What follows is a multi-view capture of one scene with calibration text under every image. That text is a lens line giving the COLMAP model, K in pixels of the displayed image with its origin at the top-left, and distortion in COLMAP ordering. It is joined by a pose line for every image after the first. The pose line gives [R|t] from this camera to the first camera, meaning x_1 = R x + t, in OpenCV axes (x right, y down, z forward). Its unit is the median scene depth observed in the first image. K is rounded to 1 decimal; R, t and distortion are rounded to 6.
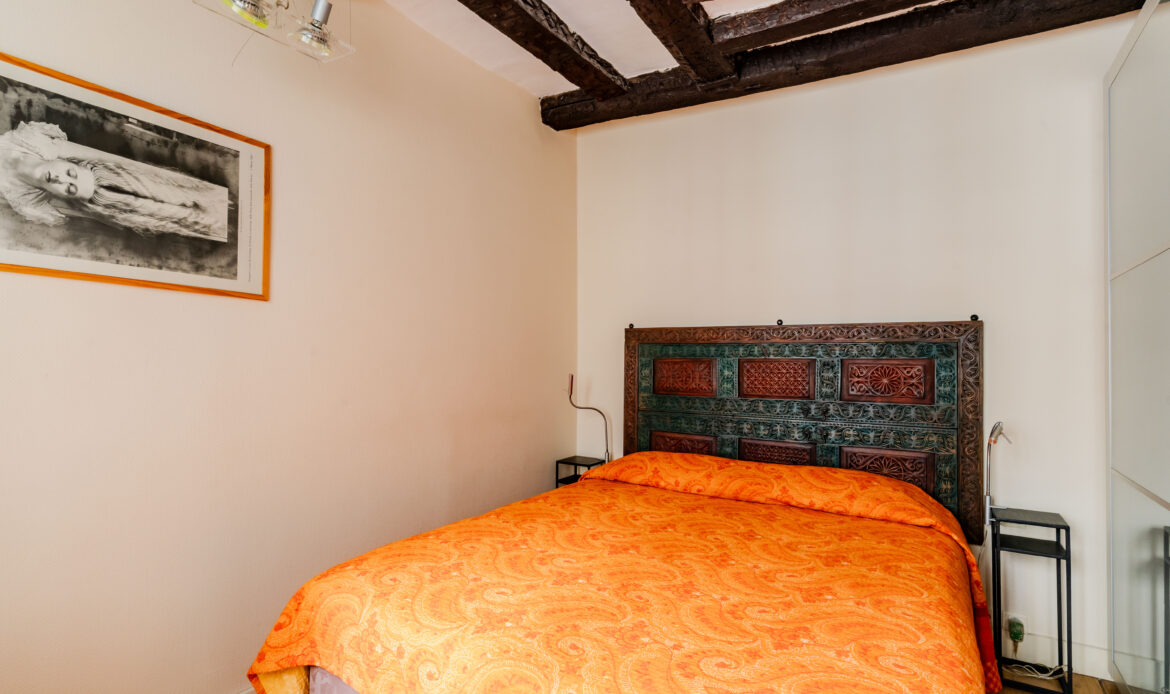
lens RADIAL K [[553.7, 0, 581.4], [0, 553.7, 363.1], [0, 0, 1]] dist [0.002180, -0.000572]
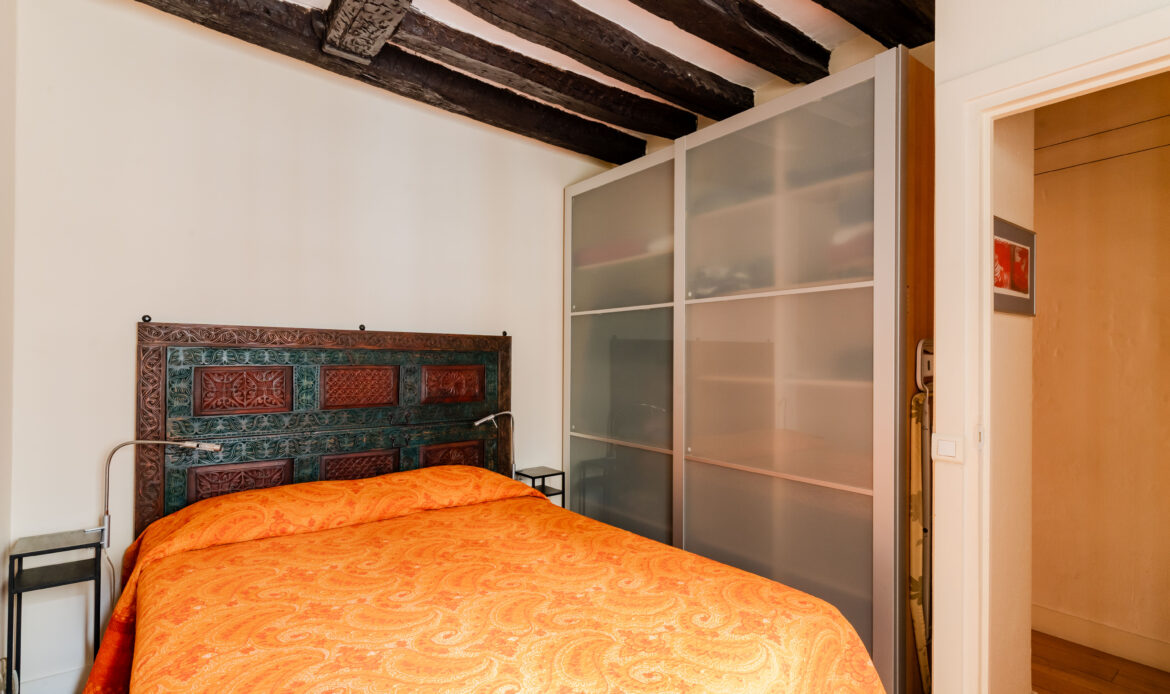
lens RADIAL K [[553.7, 0, 581.4], [0, 553.7, 363.1], [0, 0, 1]] dist [0.002180, -0.000572]
pose [[0.354293, -0.016662, 0.934986, -0.580954], [-0.005543, 0.999786, 0.019918, -0.047928], [-0.935118, -0.012239, 0.354125, 0.439993]]
